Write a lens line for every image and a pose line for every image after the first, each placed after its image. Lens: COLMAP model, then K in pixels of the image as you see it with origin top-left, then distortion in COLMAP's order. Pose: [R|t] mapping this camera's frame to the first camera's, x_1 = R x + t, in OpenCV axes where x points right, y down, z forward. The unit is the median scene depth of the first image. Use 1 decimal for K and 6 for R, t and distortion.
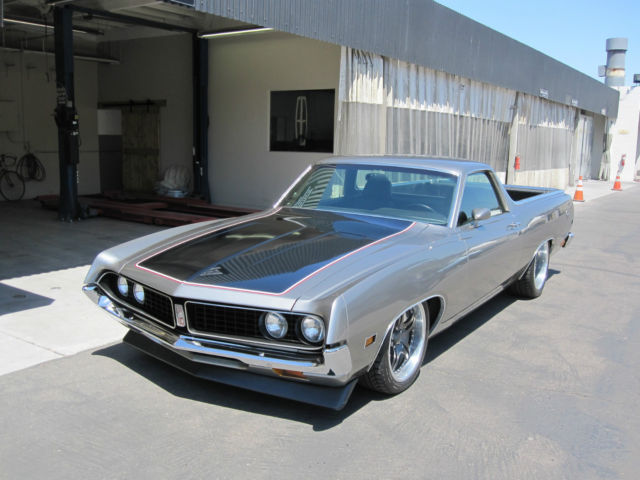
lens RADIAL K [[635.1, 0, 320.0], [0, 635.1, 240.0], [0, 0, 1]] dist [-0.066103, 0.013653]
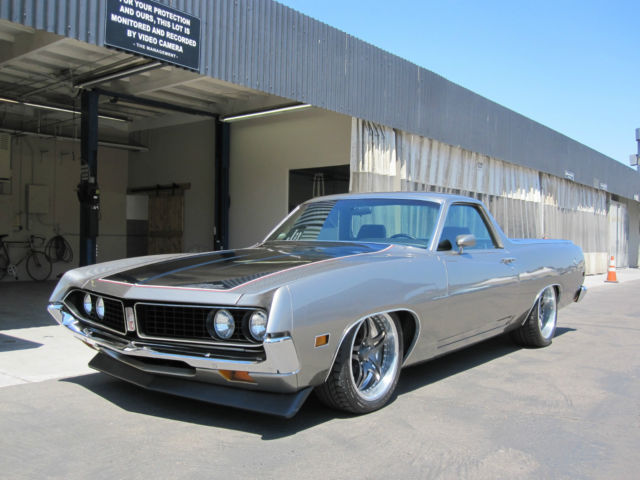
lens RADIAL K [[635.1, 0, 320.0], [0, 635.1, 240.0], [0, 0, 1]] dist [-0.066103, 0.013653]
pose [[0.997680, -0.011496, -0.067101, 0.091571], [0.000139, 0.985982, -0.166854, 0.109911], [0.068079, 0.166458, 0.983696, 0.035249]]
